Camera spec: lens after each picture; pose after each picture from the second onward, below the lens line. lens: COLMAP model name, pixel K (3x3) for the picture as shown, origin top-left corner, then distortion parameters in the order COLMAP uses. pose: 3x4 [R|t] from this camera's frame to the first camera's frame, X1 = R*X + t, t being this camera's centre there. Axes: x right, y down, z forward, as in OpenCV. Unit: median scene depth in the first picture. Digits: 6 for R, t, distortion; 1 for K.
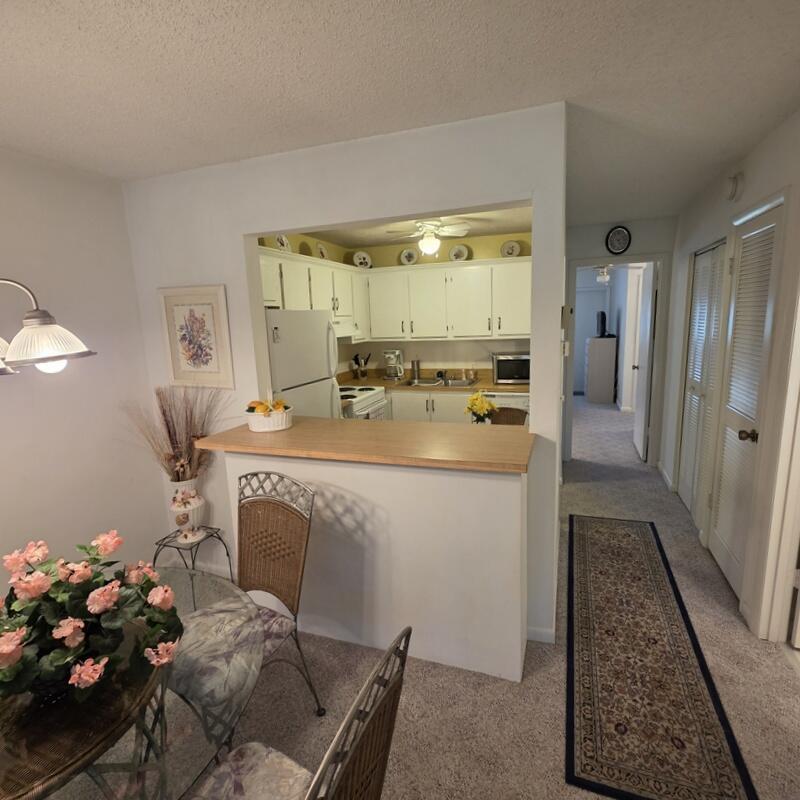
lens RADIAL K [[451.2, 0, 406.7], [0, 451.2, 397.1], [0, 0, 1]] dist [0.001943, -0.001362]
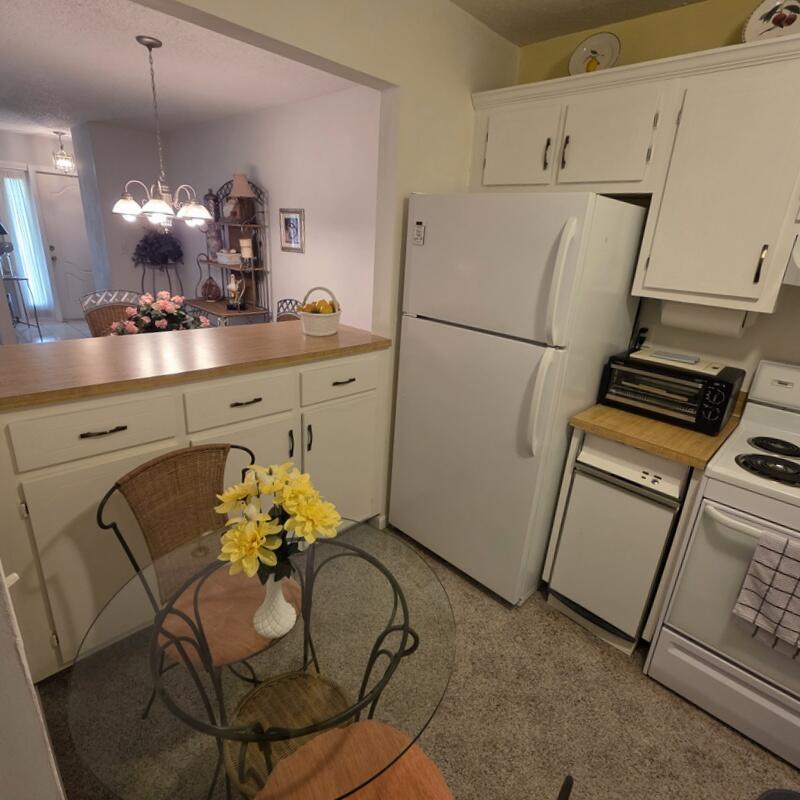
lens RADIAL K [[451.2, 0, 406.7], [0, 451.2, 397.1], [0, 0, 1]] dist [0.001943, -0.001362]
pose [[-0.413589, 0.313106, -0.854932, 0.231325], [-0.208213, 0.881596, 0.423598, -0.122099], [0.886336, 0.353203, -0.299426, 0.760030]]
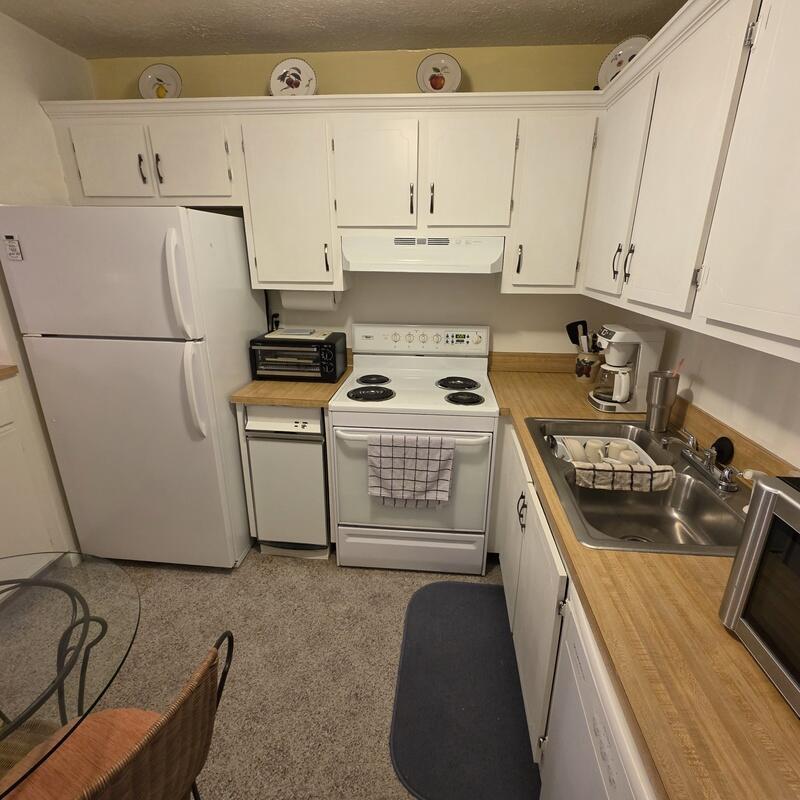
lens RADIAL K [[421.8, 0, 404.0], [0, 421.8, 398.2], [0, 0, 1]] dist [0.000514, -0.000687]
pose [[0.245266, 0.352087, -0.903260, 0.278446], [-0.188418, 0.931265, 0.311841, -0.137322], [0.950970, 0.093707, 0.294747, 0.816131]]
